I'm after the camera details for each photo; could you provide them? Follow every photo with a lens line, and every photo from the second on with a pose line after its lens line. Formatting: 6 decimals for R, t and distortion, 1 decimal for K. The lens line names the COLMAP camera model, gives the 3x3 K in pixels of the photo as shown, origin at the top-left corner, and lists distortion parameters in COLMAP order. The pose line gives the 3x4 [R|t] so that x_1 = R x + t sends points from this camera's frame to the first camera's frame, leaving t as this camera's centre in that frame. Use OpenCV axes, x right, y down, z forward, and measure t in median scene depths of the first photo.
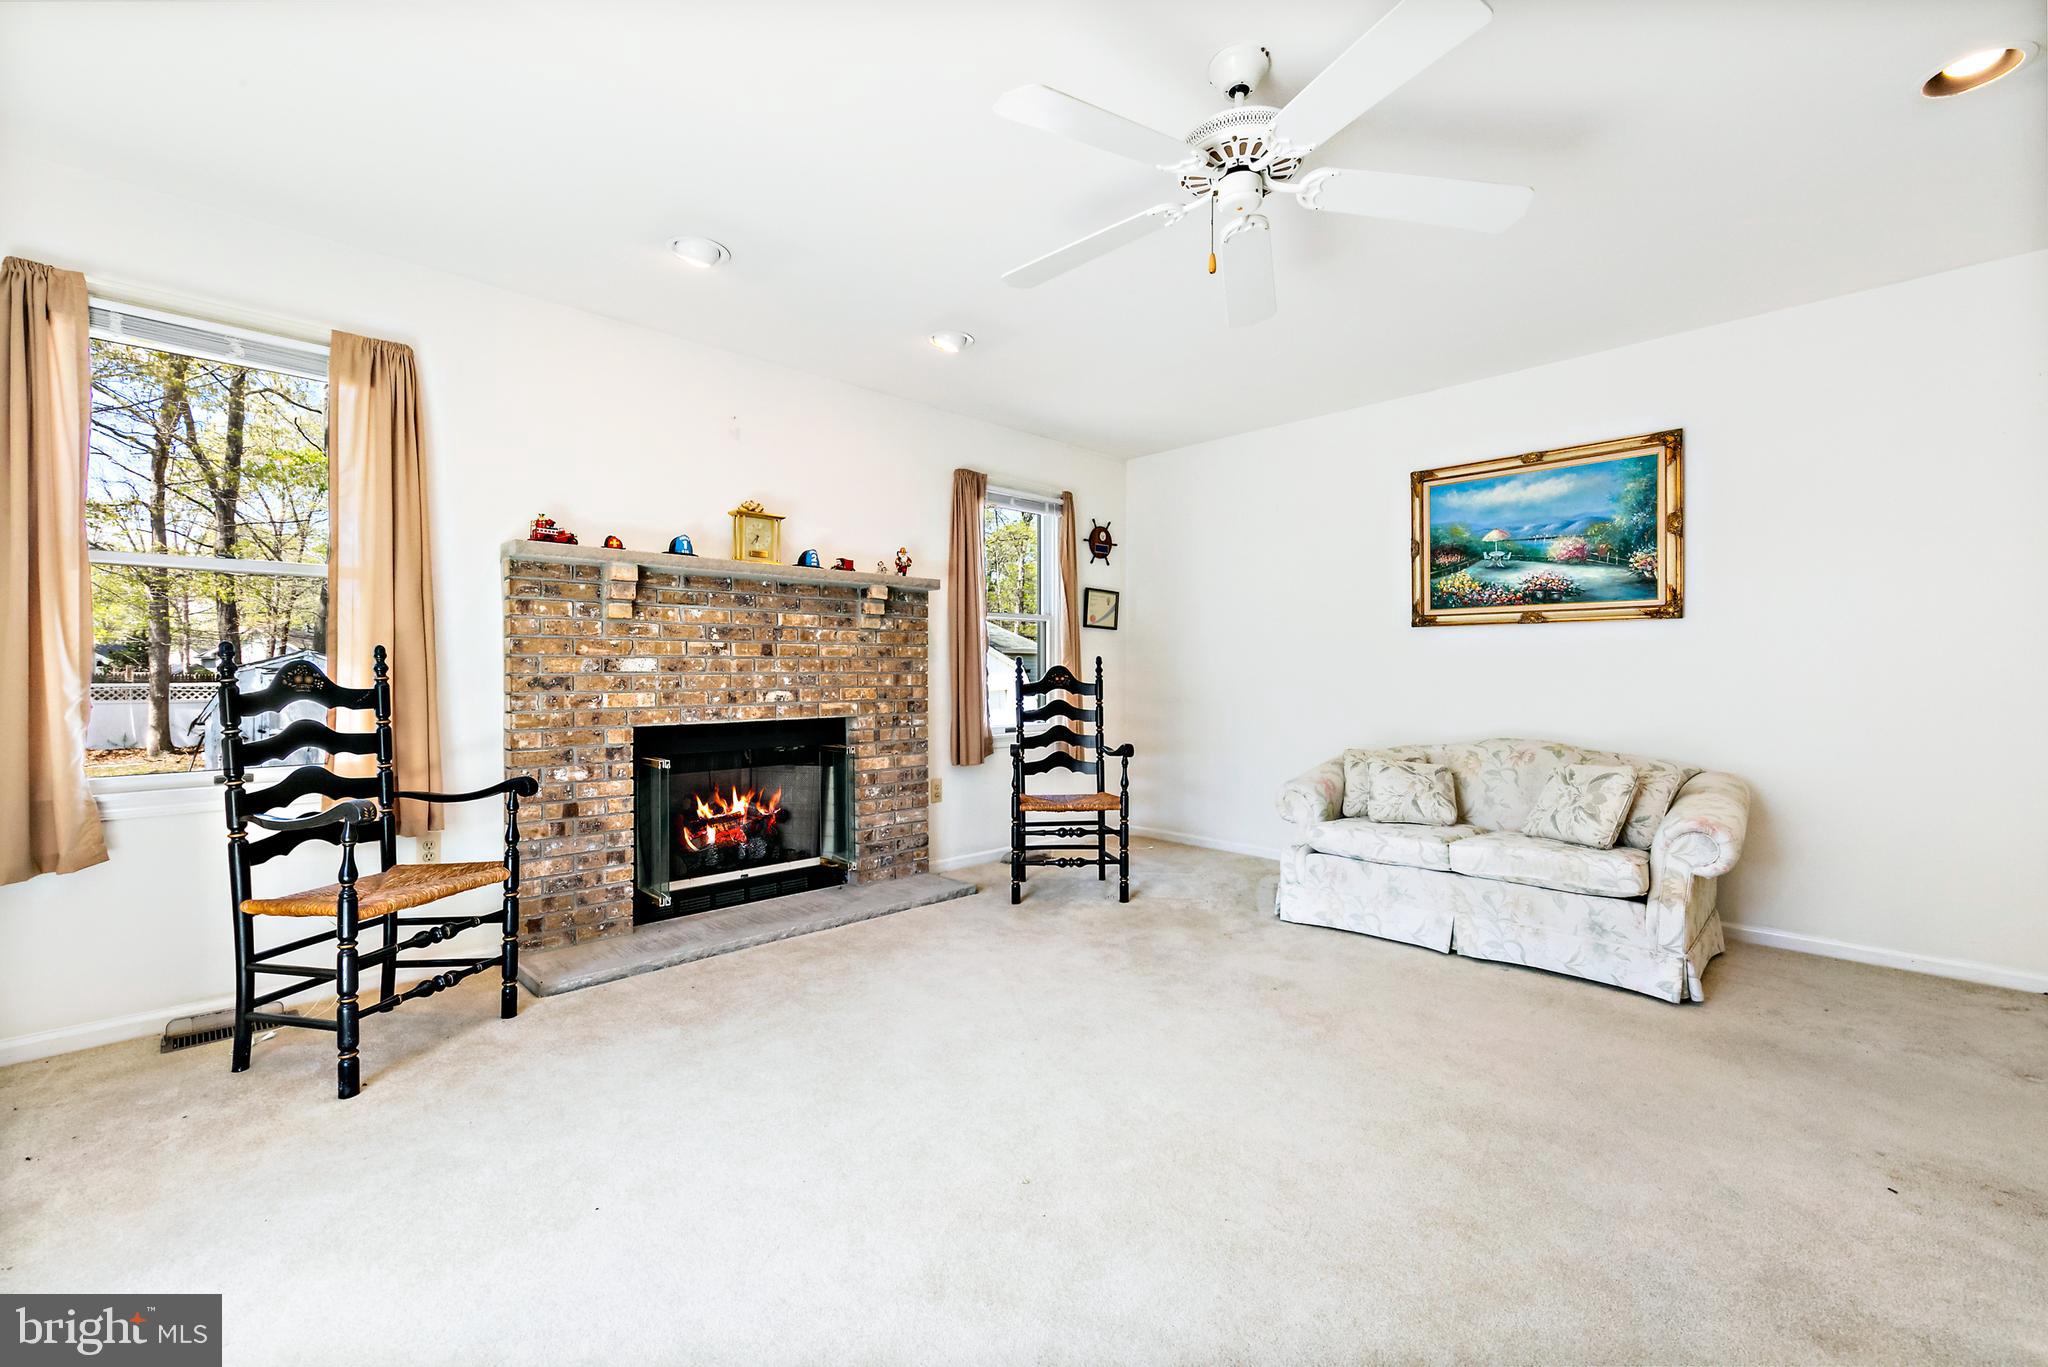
lens RADIAL K [[850.0, 0, 1030.1], [0, 850.0, 677.3], [0, 0, 1]] dist [0.001705, -0.000185]
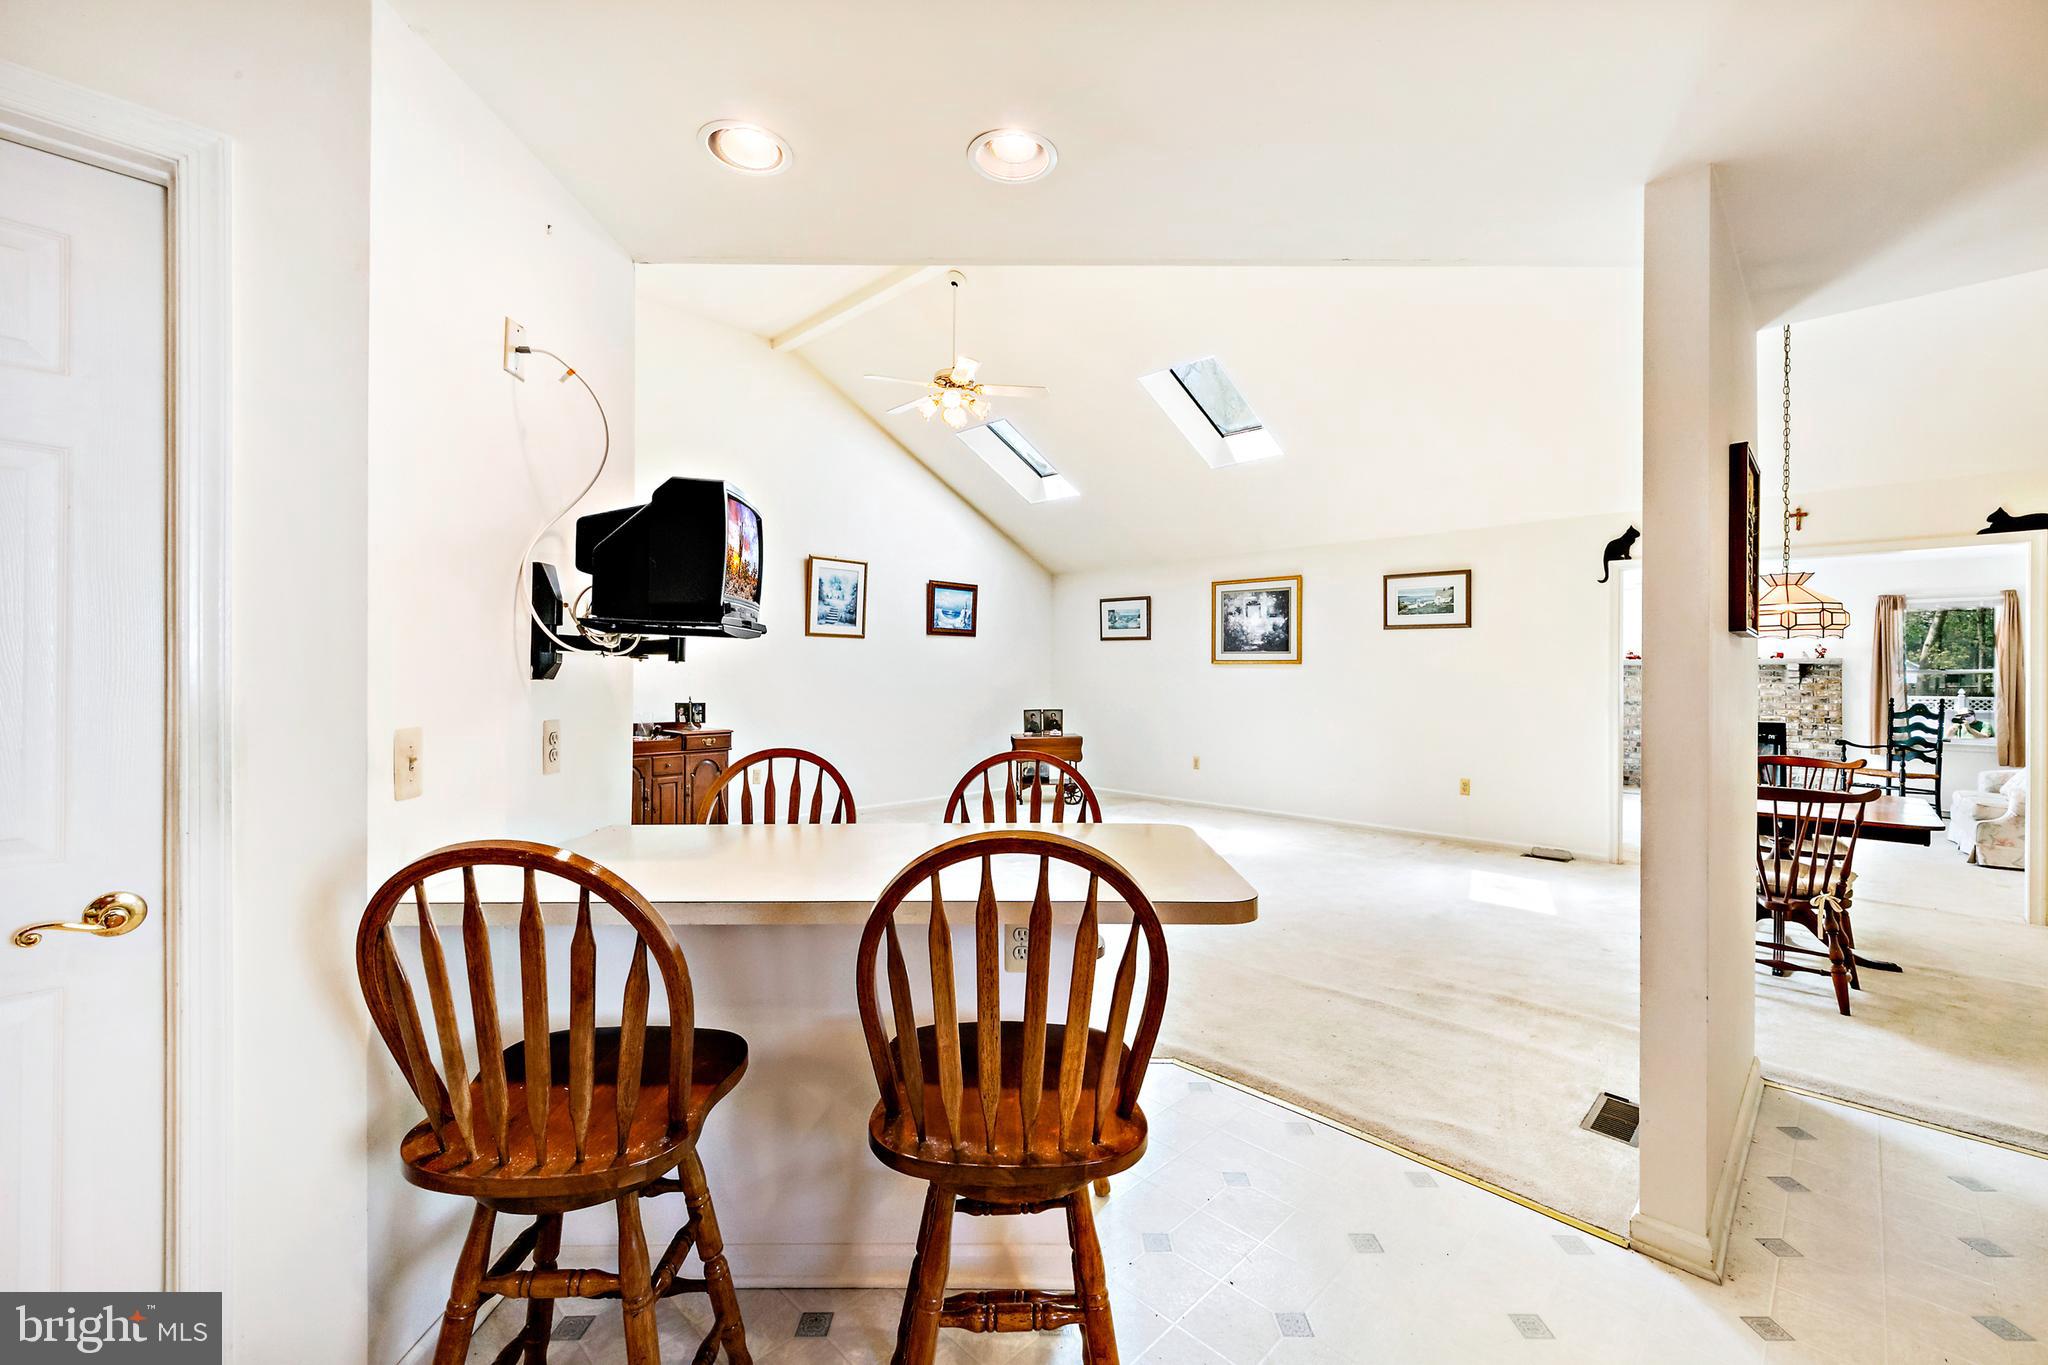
lens RADIAL K [[828.8, 0, 1021.9], [0, 828.8, 674.1], [0, 0, 1]] dist [0.000404, 0.000065]
pose [[0.005995, -0.000528, -0.999982, 2.047946], [-0.012531, 0.999921, -0.000603, -0.057724], [0.999904, 0.012534, 0.005987, -1.056383]]
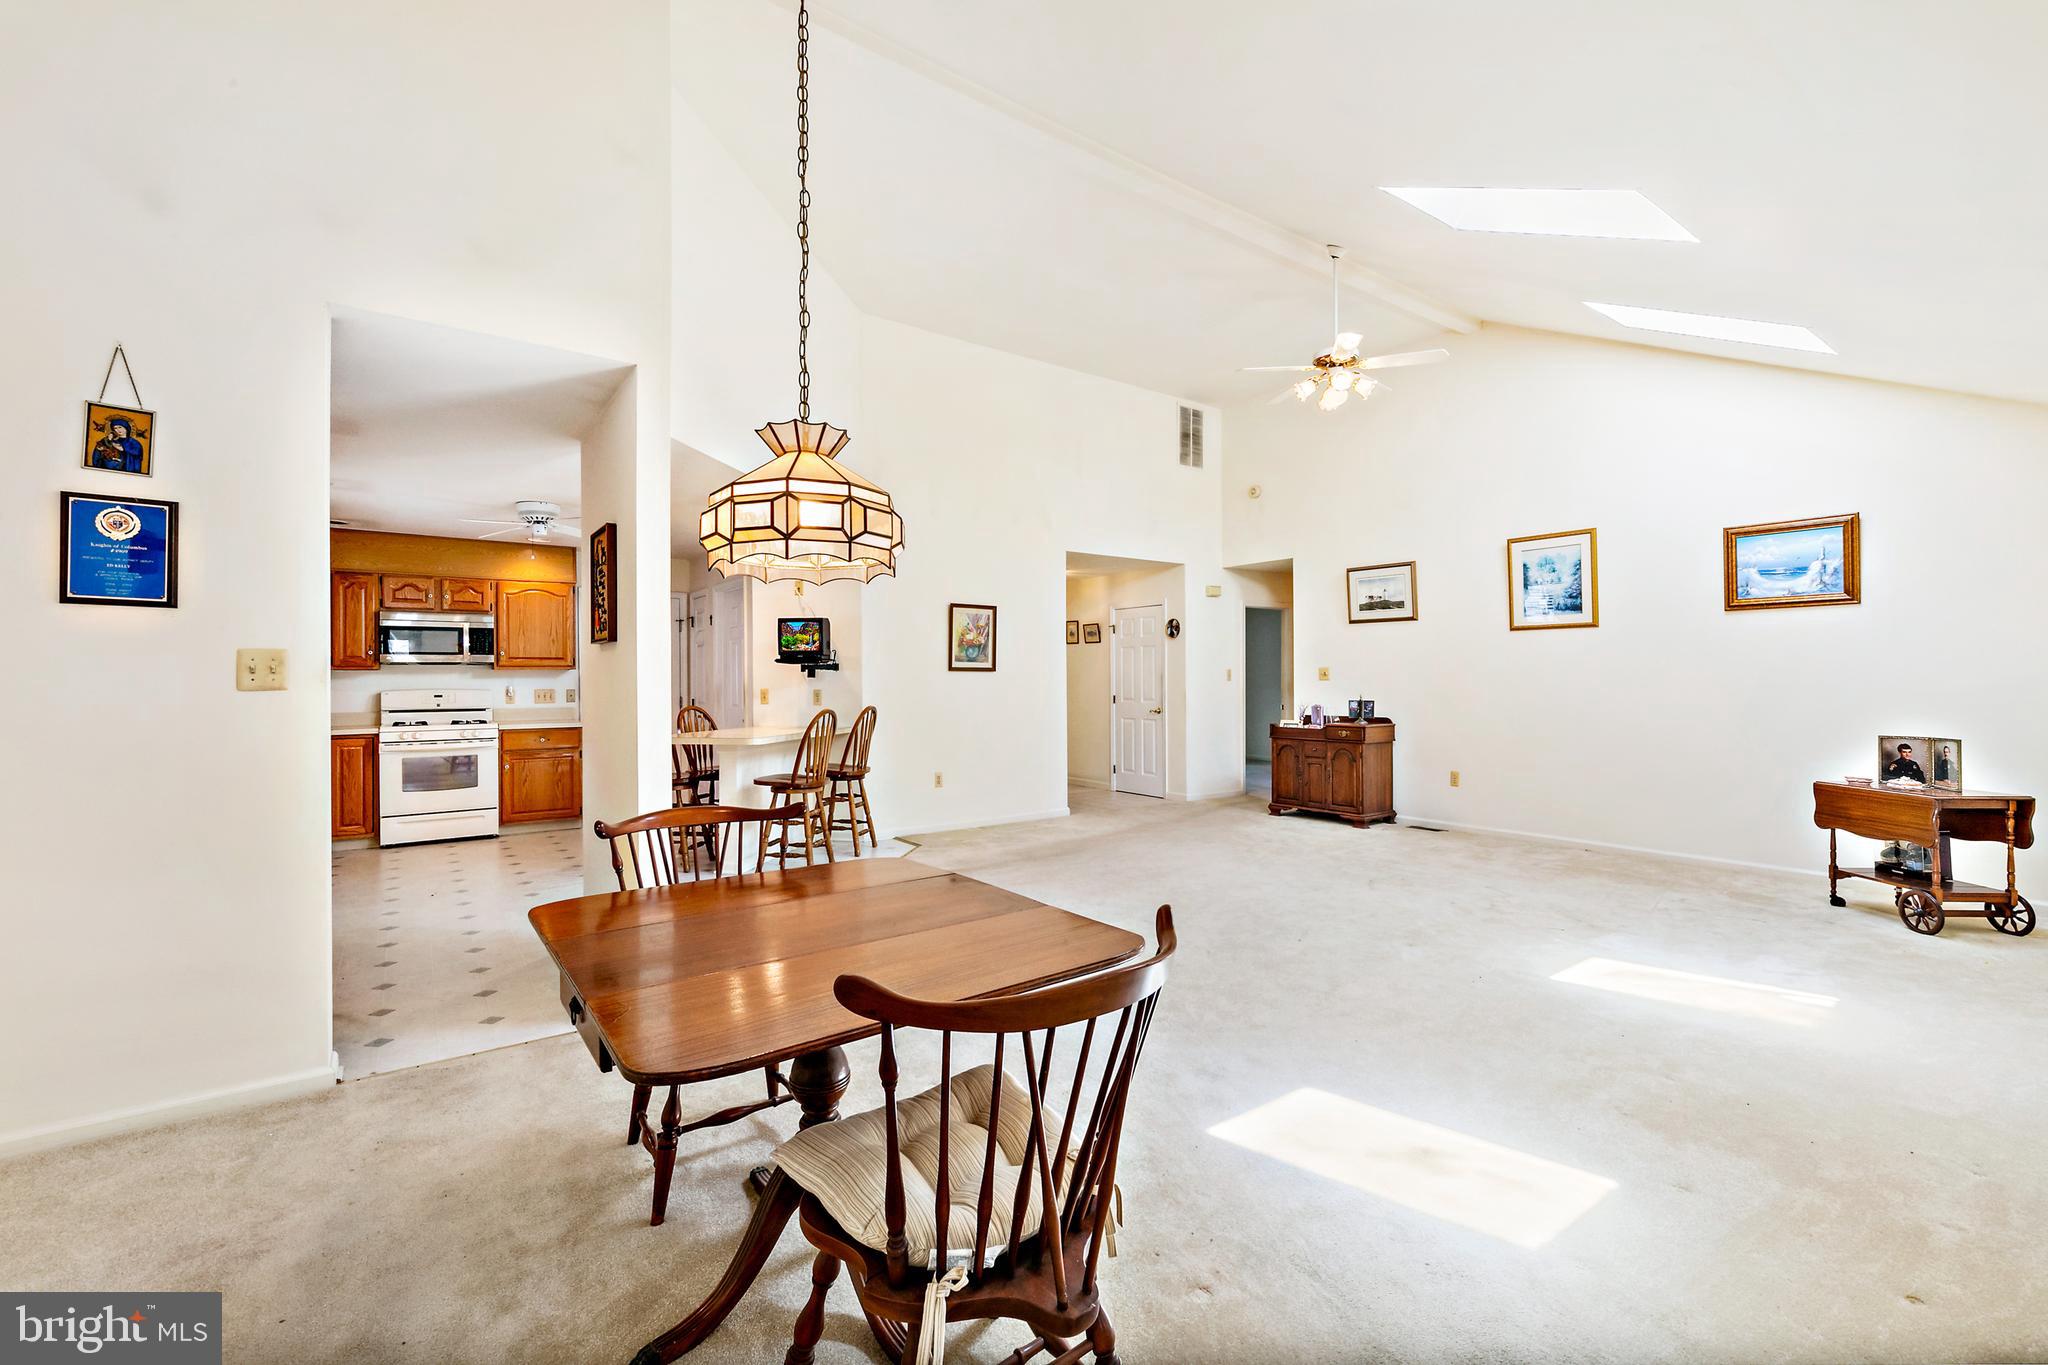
lens RADIAL K [[854.7, 0, 1026.1], [0, 854.7, 678.9], [0, 0, 1]] dist [0.006685, -0.000607]
pose [[-0.988874, 0.002982, 0.148724, 0.840628], [0.003676, 0.999984, 0.004394, -0.054122], [-0.148709, 0.004892, -0.988869, 0.355404]]
